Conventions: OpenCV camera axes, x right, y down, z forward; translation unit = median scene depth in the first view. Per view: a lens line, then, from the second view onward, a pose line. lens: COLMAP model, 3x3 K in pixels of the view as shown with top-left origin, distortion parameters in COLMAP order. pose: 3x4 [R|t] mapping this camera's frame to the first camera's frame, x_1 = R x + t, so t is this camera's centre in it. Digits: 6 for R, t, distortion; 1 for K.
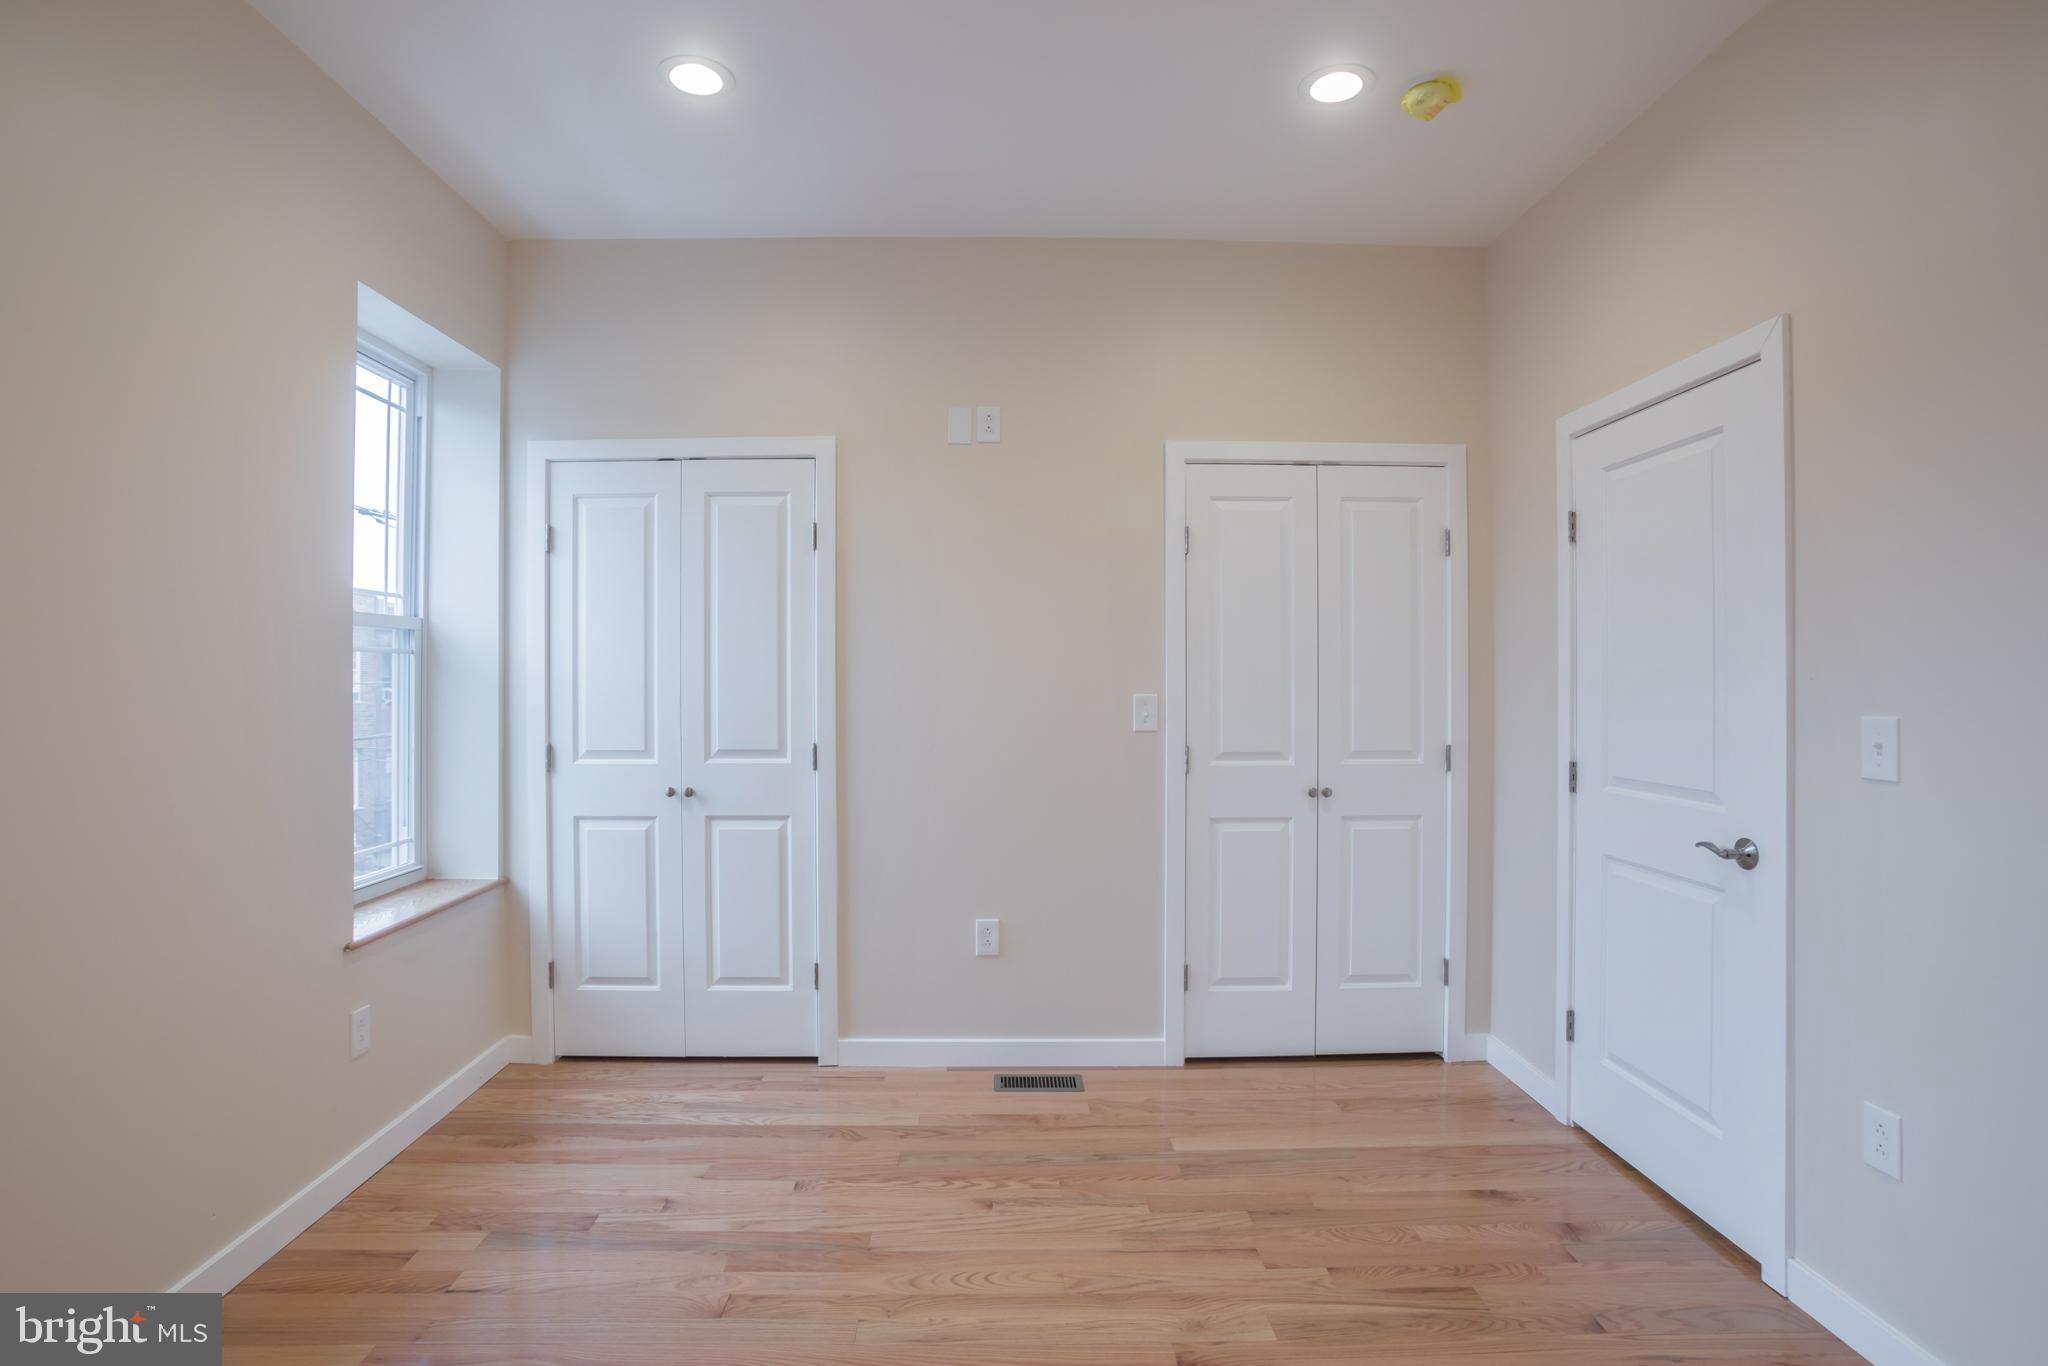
lens RADIAL K [[984.7, 0, 1031.0], [0, 984.7, 671.1], [0, 0, 1]] dist [-0.078348, 0.036401]
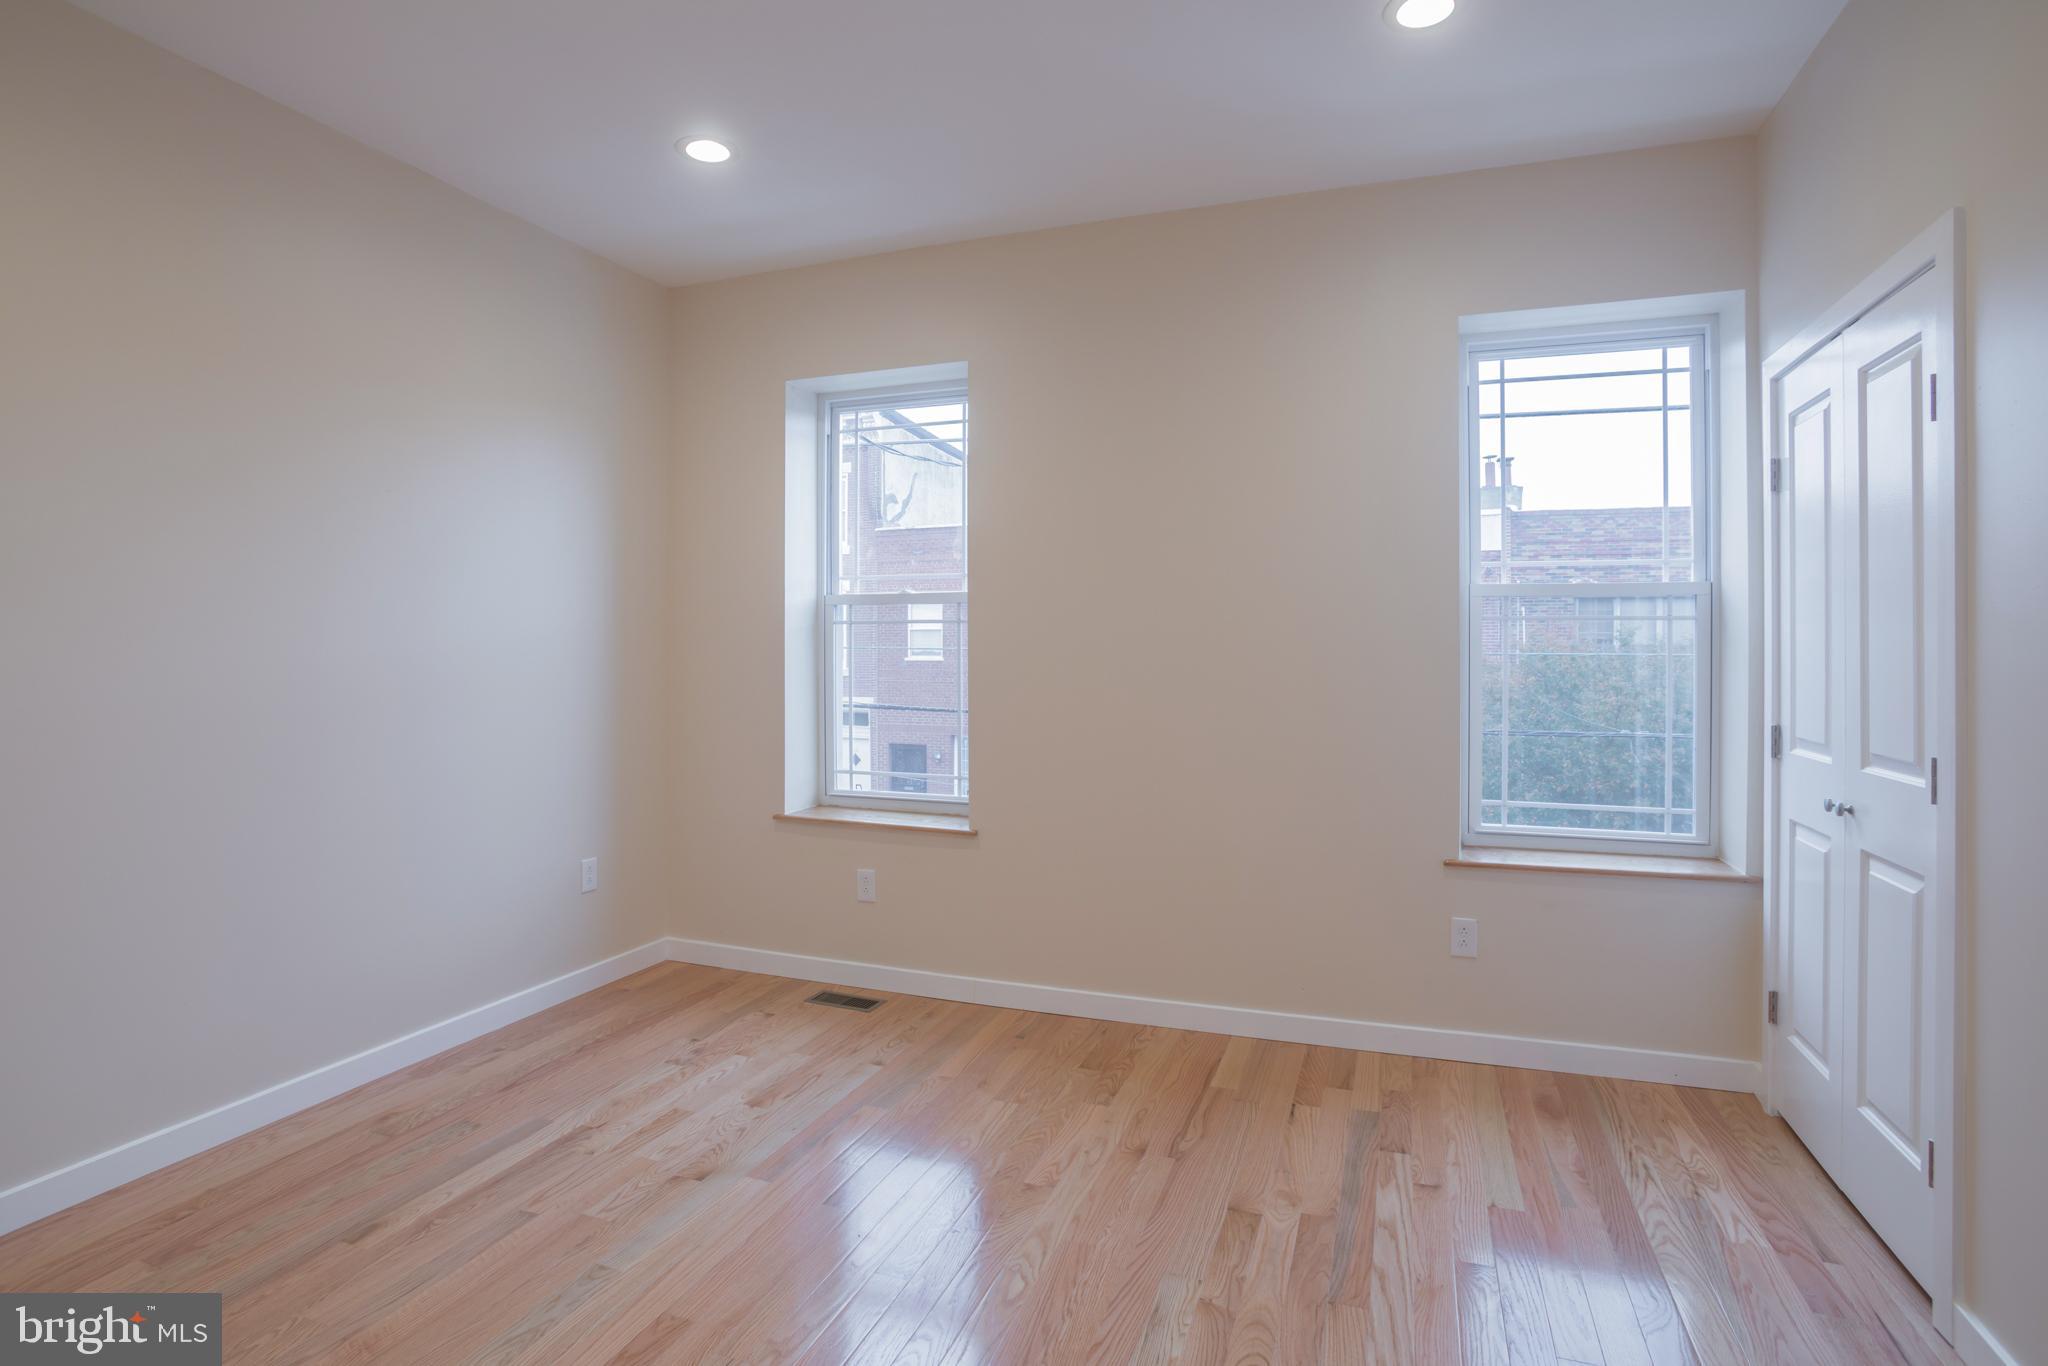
lens RADIAL K [[984.7, 0, 1031.0], [0, 984.7, 671.1], [0, 0, 1]] dist [-0.078348, 0.036401]
pose [[-0.359633, 0.016123, -0.932954, 0.499608], [0.002770, 0.999865, 0.016212, 0.015245], [0.933090, 0.003246, -0.359629, 0.736999]]
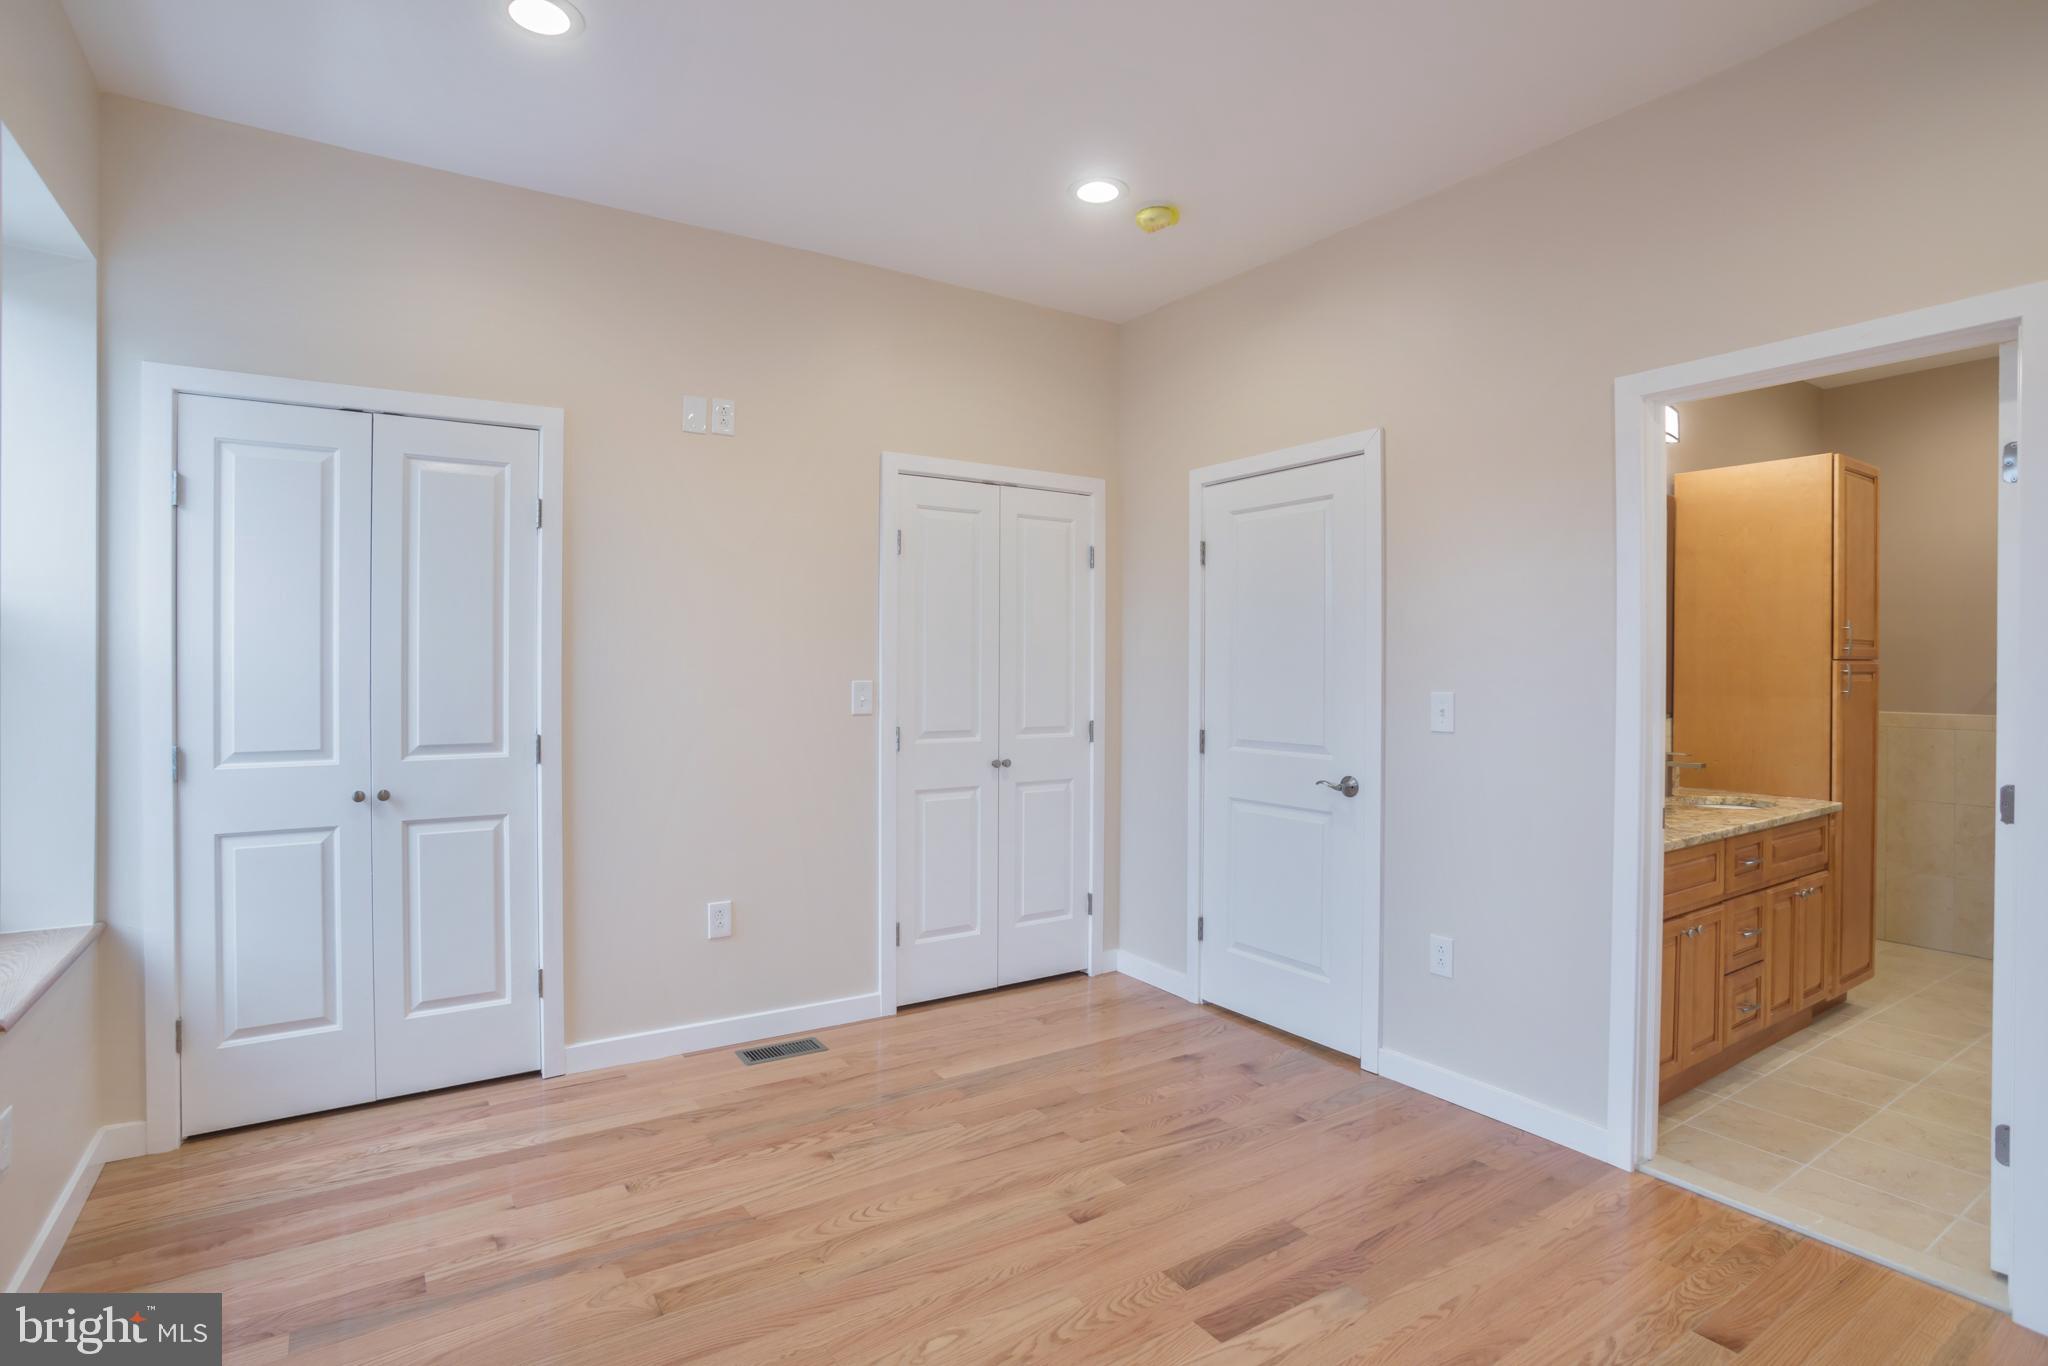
lens RADIAL K [[975.0, 0, 976.2], [0, 975.0, 661.9], [0, 0, 1]] dist [-0.075893, 0.036302]
pose [[0.865362, 0.004729, 0.501124, -0.333421], [-0.006685, 0.999975, 0.002106, -0.000624], [-0.501102, -0.005172, 0.865373, -0.002502]]
